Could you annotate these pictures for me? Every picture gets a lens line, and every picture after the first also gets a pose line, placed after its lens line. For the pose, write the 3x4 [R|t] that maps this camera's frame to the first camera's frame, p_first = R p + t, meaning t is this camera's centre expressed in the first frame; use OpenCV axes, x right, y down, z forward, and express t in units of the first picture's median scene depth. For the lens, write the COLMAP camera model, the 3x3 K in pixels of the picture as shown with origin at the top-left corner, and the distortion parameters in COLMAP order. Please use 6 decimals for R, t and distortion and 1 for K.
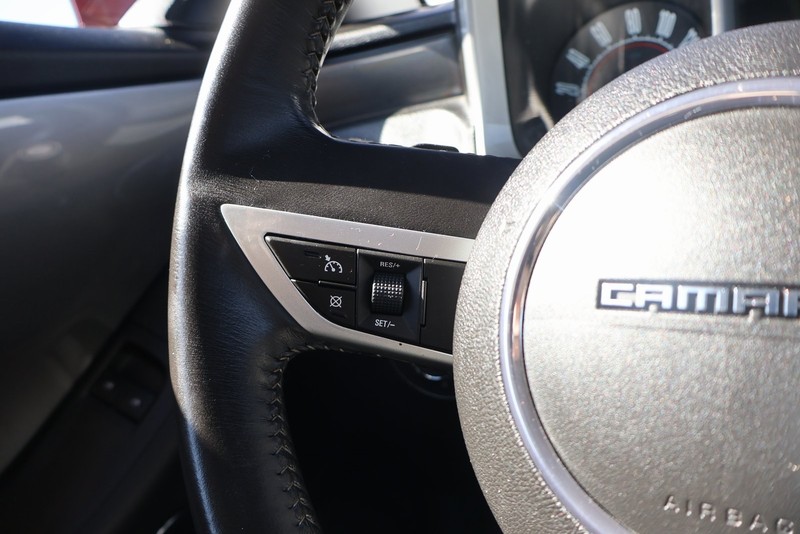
lens RADIAL K [[675.3, 0, 394.8], [0, 675.3, 269.7], [0, 0, 1]] dist [-0.003926, 0.014025]
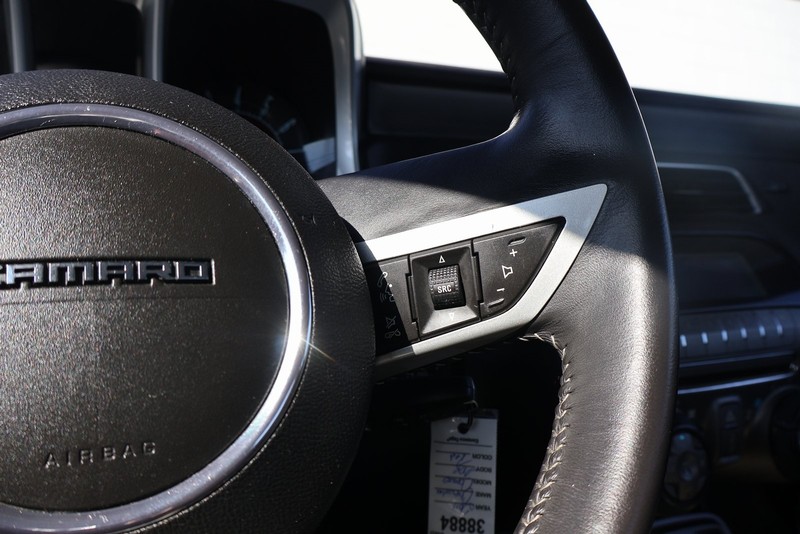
lens RADIAL K [[675.3, 0, 401.8], [0, 675.3, 265.6], [0, 0, 1]] dist [-0.003926, 0.014025]
pose [[0.524446, 0.046017, 0.850199, -0.220495], [0.101709, 0.988003, -0.116215, 0.214760], [-0.845347, 0.147422, 0.513473, -0.068321]]
